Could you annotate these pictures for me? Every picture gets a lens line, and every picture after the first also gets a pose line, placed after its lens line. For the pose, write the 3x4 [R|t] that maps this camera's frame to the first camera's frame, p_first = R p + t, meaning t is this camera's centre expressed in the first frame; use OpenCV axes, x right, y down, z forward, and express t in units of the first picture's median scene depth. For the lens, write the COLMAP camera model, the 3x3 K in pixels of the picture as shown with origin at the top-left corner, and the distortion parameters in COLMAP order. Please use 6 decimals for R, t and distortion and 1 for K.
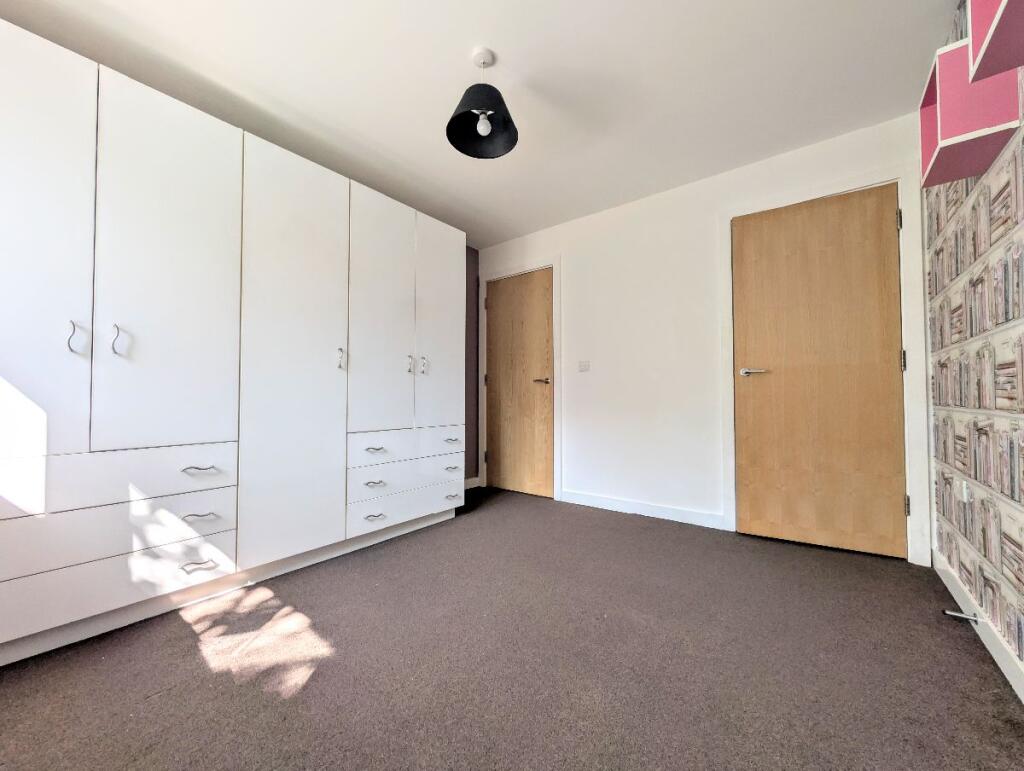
lens RADIAL K [[386.0, 0, 515.4], [0, 386.0, 388.1], [0, 0, 1]] dist [0.001910, 0.000228]
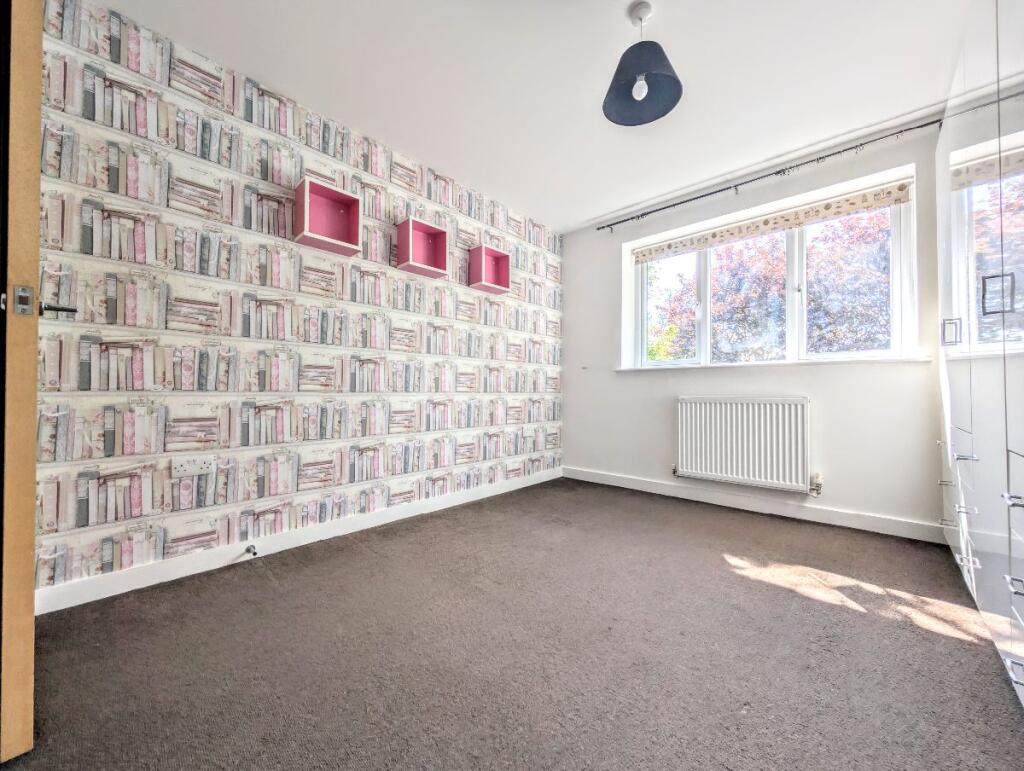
lens RADIAL K [[386.0, 0, 515.4], [0, 386.0, 388.1], [0, 0, 1]] dist [0.001910, 0.000228]
pose [[-0.996289, 0.002631, 0.086034, 0.150126], [-0.000662, 0.999269, -0.038225, 0.084119], [-0.086072, -0.038140, -0.995559, 2.094686]]
